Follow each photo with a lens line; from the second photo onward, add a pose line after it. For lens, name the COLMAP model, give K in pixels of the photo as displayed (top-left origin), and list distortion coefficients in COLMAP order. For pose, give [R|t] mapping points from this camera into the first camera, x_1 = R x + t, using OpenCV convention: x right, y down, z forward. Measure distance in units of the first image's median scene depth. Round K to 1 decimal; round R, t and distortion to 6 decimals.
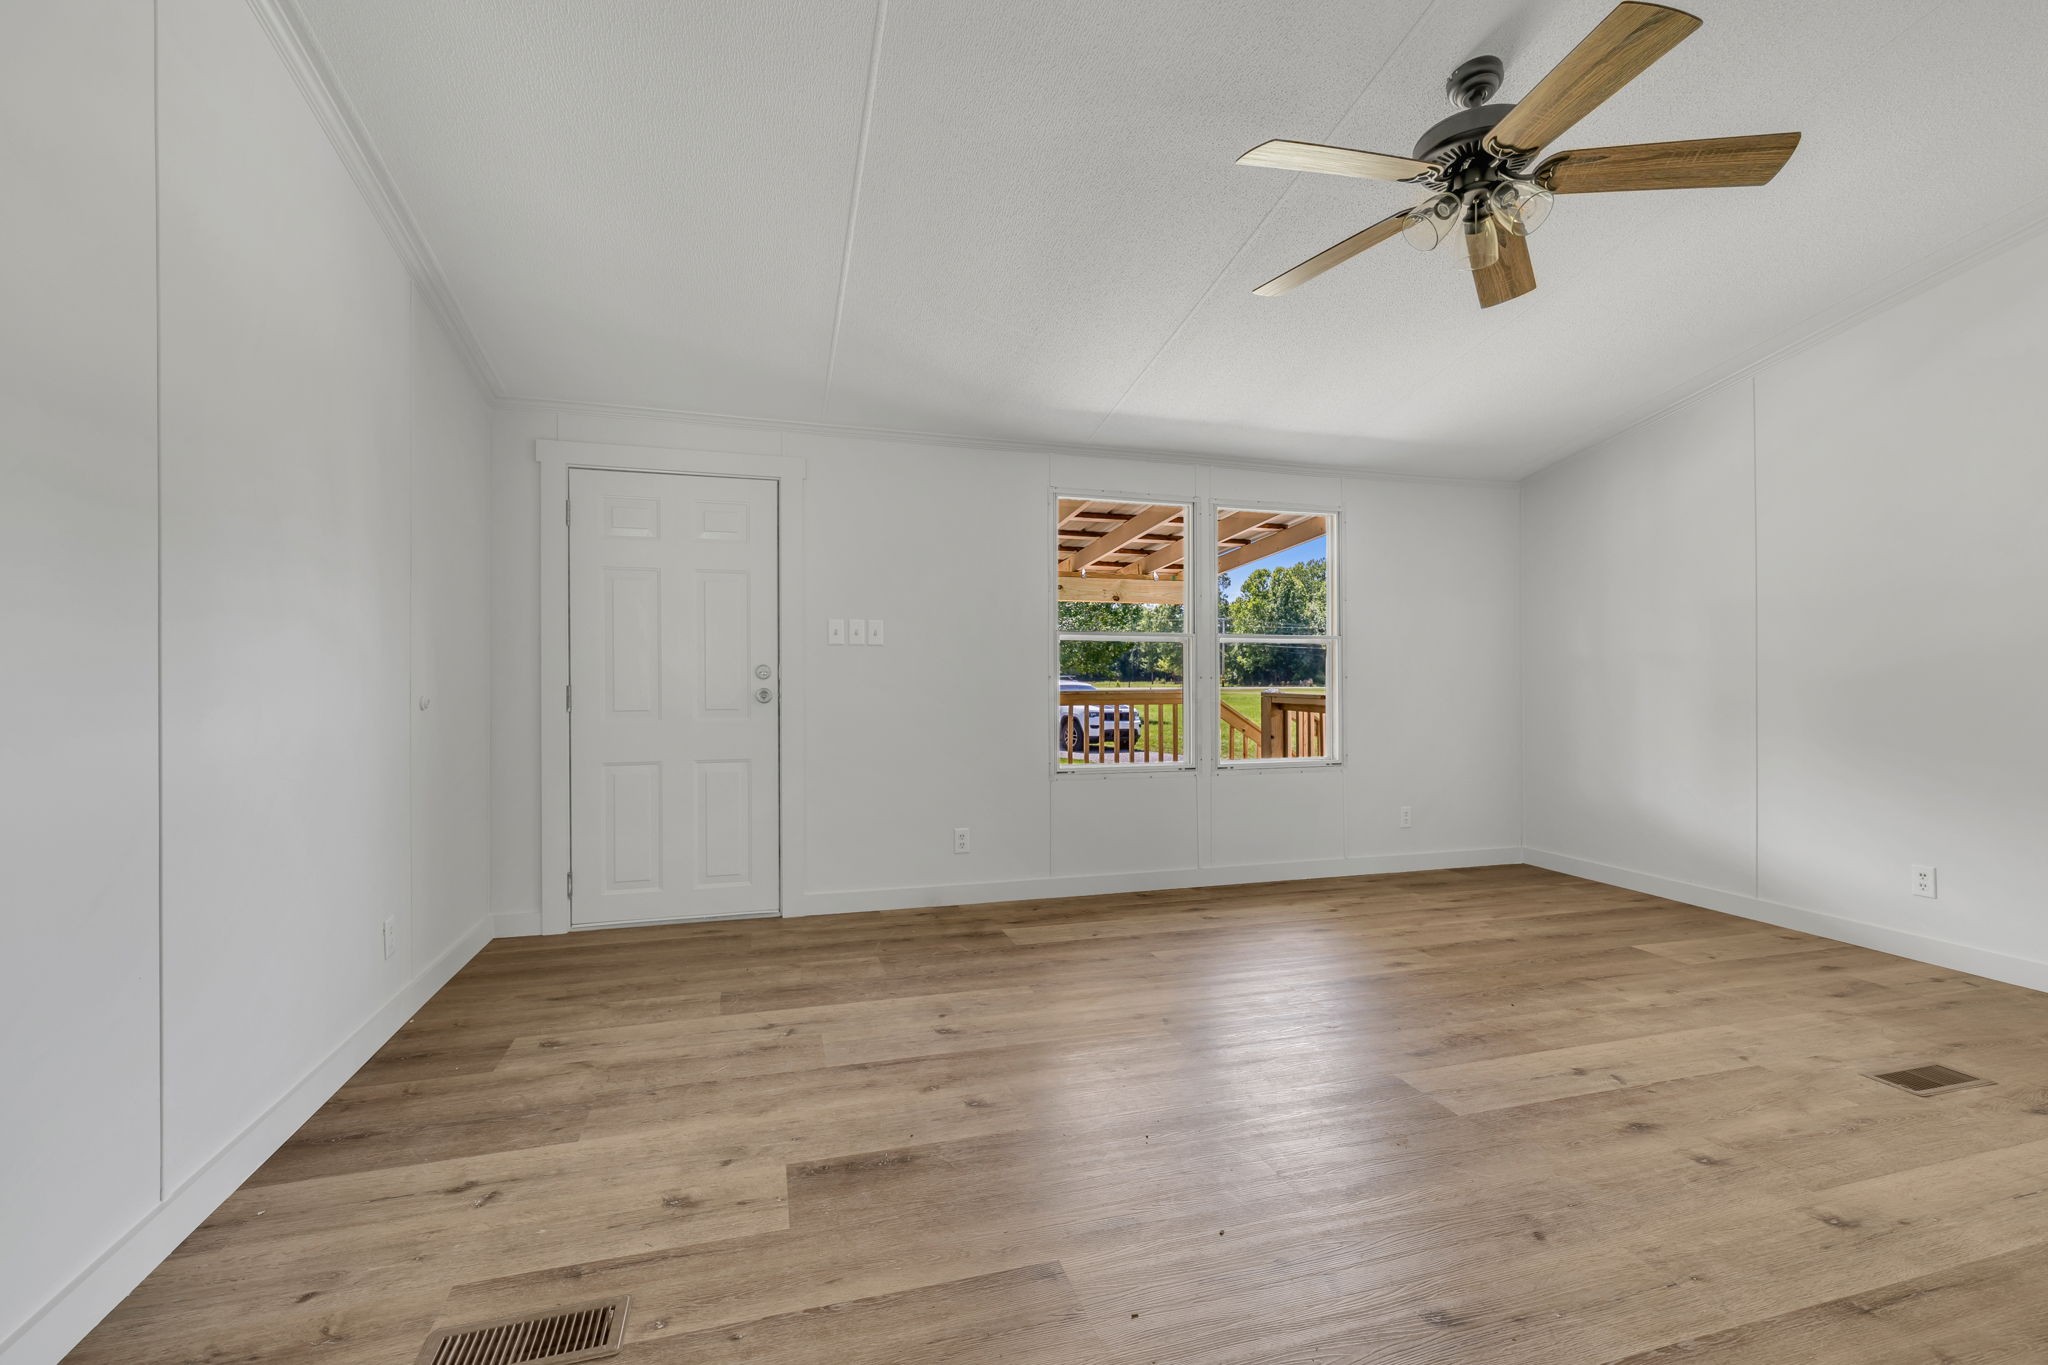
lens RADIAL K [[897.6, 0, 1032.4], [0, 897.6, 678.1], [0, 0, 1]] dist [-0.000049, 0.000789]
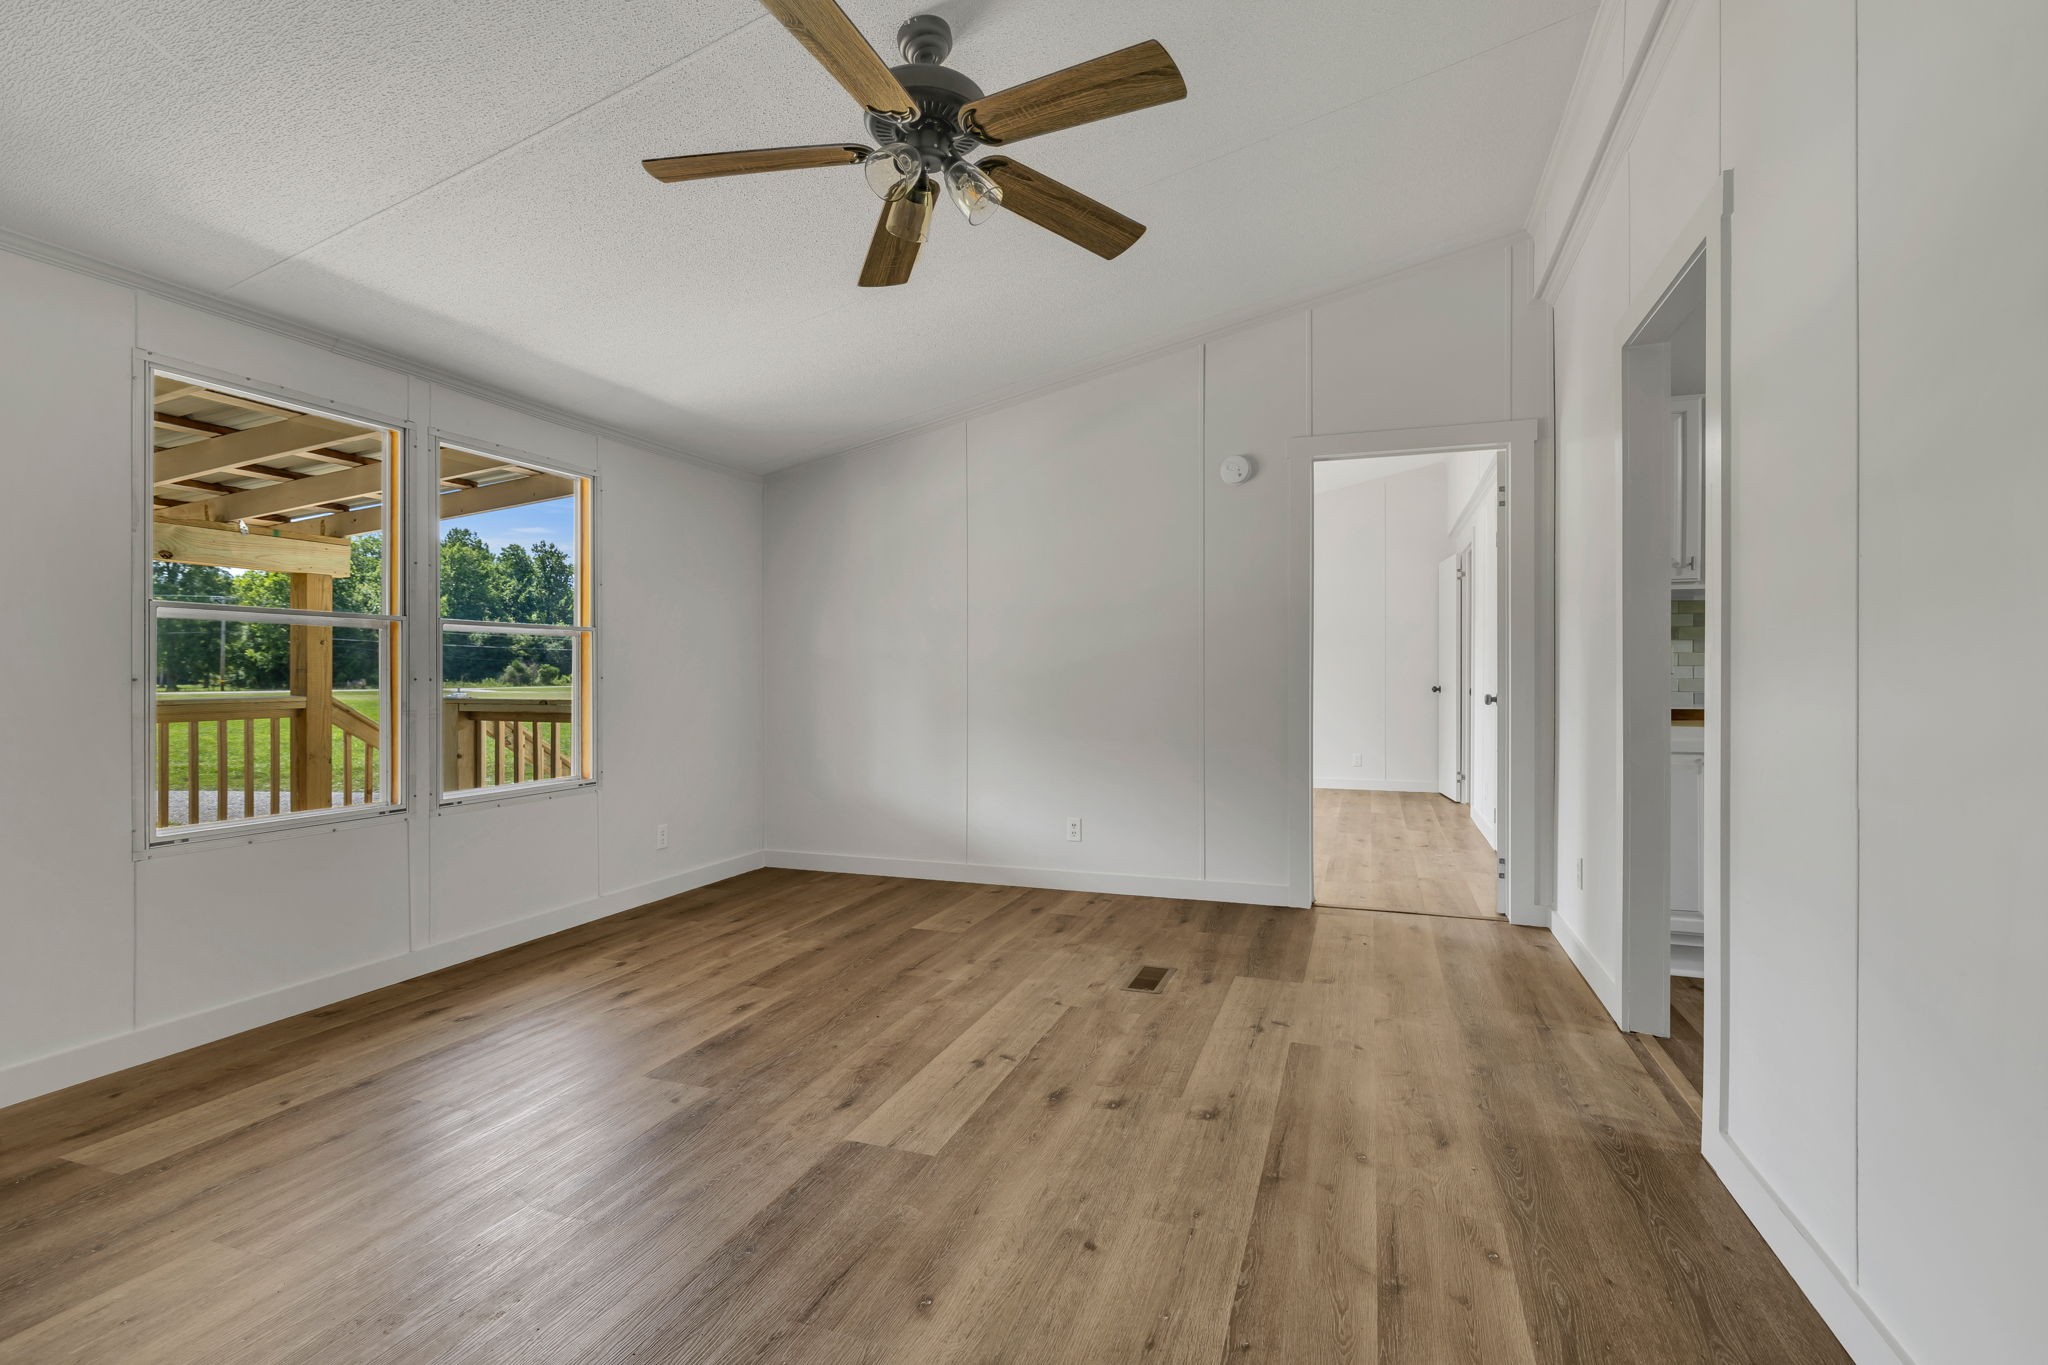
lens RADIAL K [[938.6, 0, 1032.9], [0, 938.6, 671.1], [0, 0, 1]] dist [-0.004928, -0.000273]
pose [[0.587062, 0.000165, 0.809542, -0.151723], [0.005047, 0.999980, -0.003863, -0.002040], [-0.809526, 0.006353, 0.587049, 0.223586]]
